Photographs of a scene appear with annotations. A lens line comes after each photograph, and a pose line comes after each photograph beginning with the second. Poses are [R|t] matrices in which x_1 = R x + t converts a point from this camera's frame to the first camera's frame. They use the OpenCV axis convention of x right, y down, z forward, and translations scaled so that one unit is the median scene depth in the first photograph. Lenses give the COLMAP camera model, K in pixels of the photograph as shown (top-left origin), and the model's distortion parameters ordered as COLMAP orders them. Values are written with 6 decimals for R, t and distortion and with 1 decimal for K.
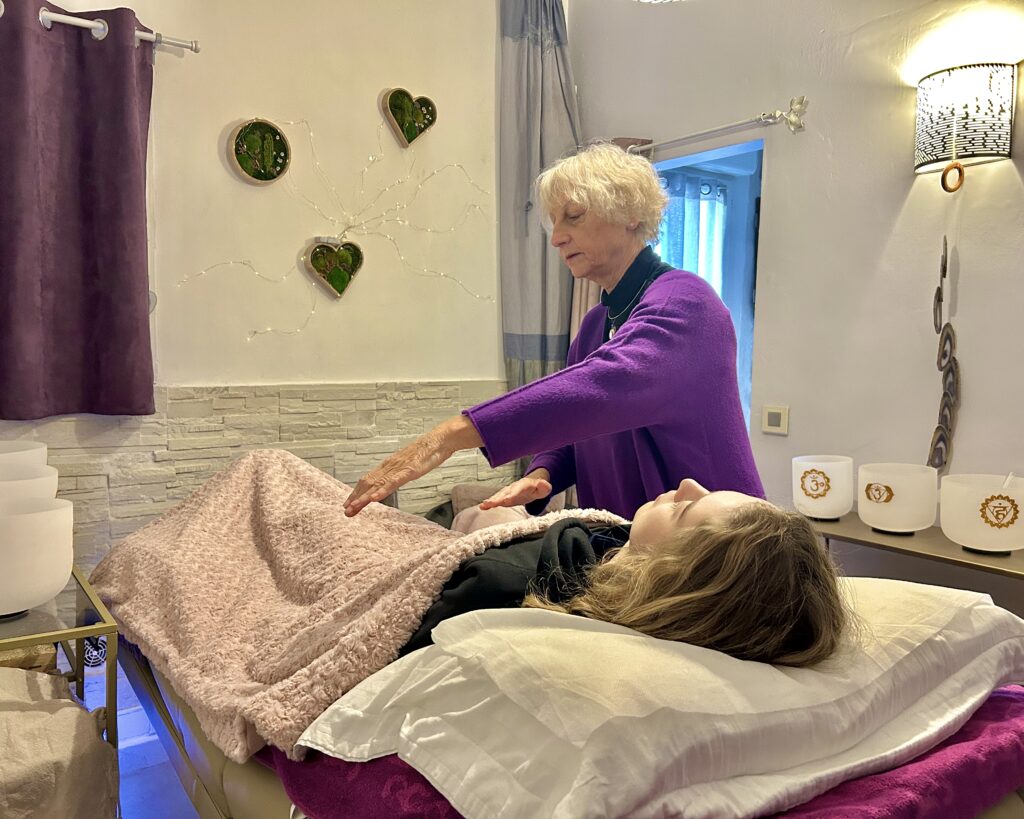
lens RADIAL K [[795.6, 0, 501.6], [0, 795.6, 419.5], [0, 0, 1]] dist [0.026239, -0.028075]
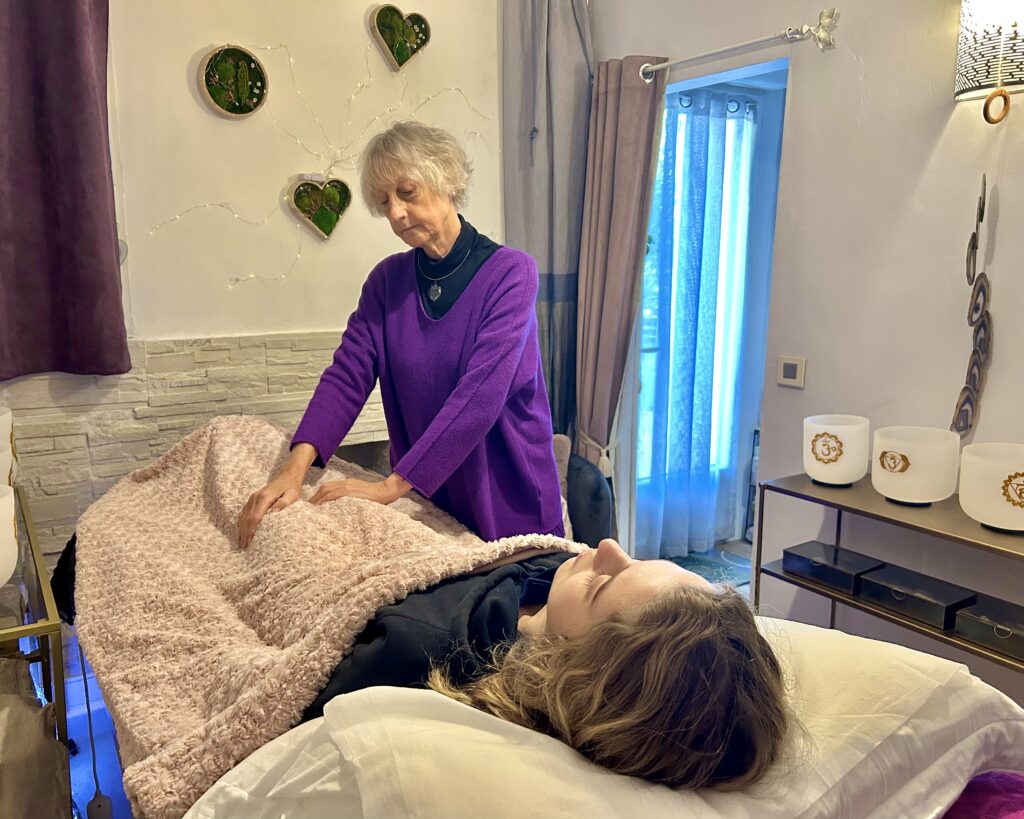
lens RADIAL K [[795.6, 0, 514.5], [0, 795.6, 407.8], [0, 0, 1]] dist [0.026239, -0.028075]
pose [[0.999319, 0.000529, -0.036887, 0.063494], [0.003233, 0.994795, 0.101842, -0.062749], [0.036748, -0.101892, 0.994117, 0.067001]]
